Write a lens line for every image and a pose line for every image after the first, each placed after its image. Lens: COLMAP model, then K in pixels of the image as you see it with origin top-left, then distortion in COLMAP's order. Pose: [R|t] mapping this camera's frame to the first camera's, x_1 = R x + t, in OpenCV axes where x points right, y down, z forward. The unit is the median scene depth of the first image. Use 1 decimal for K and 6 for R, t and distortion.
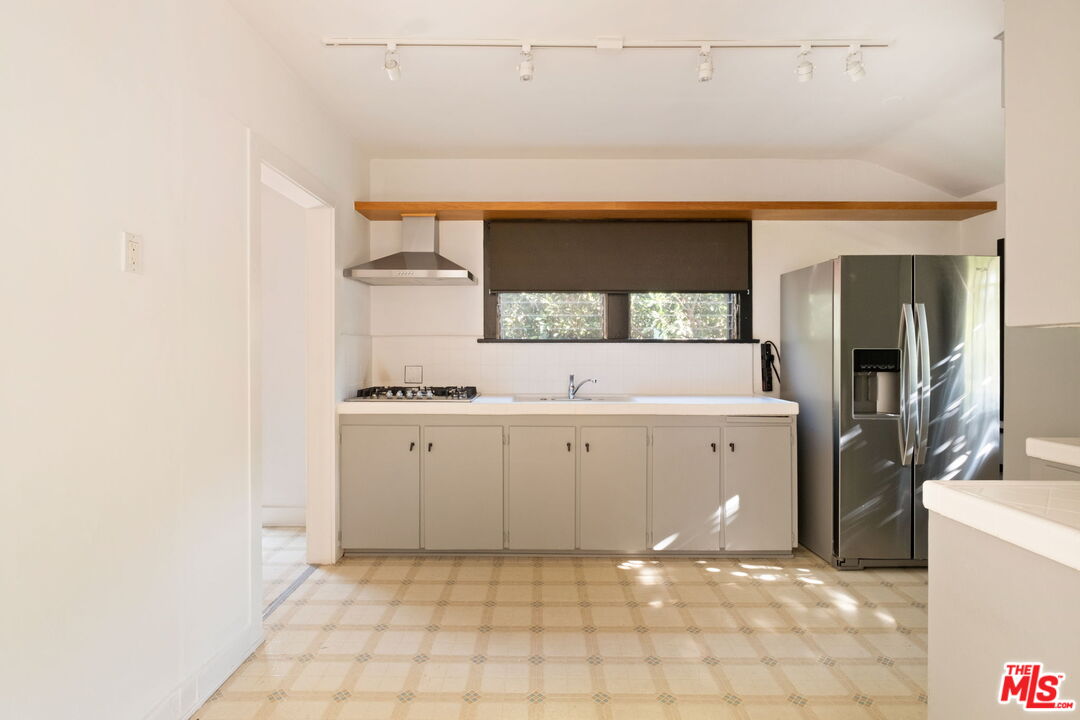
lens RADIAL K [[543.5, 0, 574.4], [0, 543.5, 348.9], [0, 0, 1]] dist [-0.001950, 0.000099]
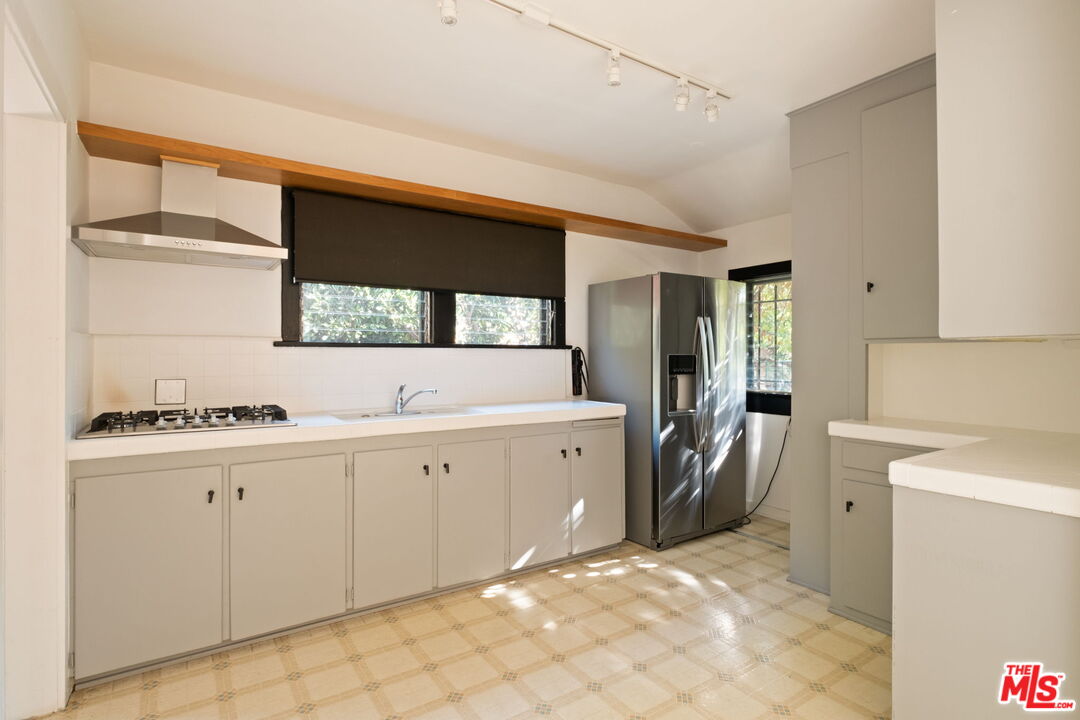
lens RADIAL K [[539.4, 0, 534.8], [0, 539.4, 352.0], [0, 0, 1]] dist [-0.003834, 0.001173]
pose [[0.831958, 0.002526, 0.554833, -0.334365], [0.000276, 0.999988, -0.004966, 0.000267], [-0.554839, 0.004285, 0.831947, 0.203788]]
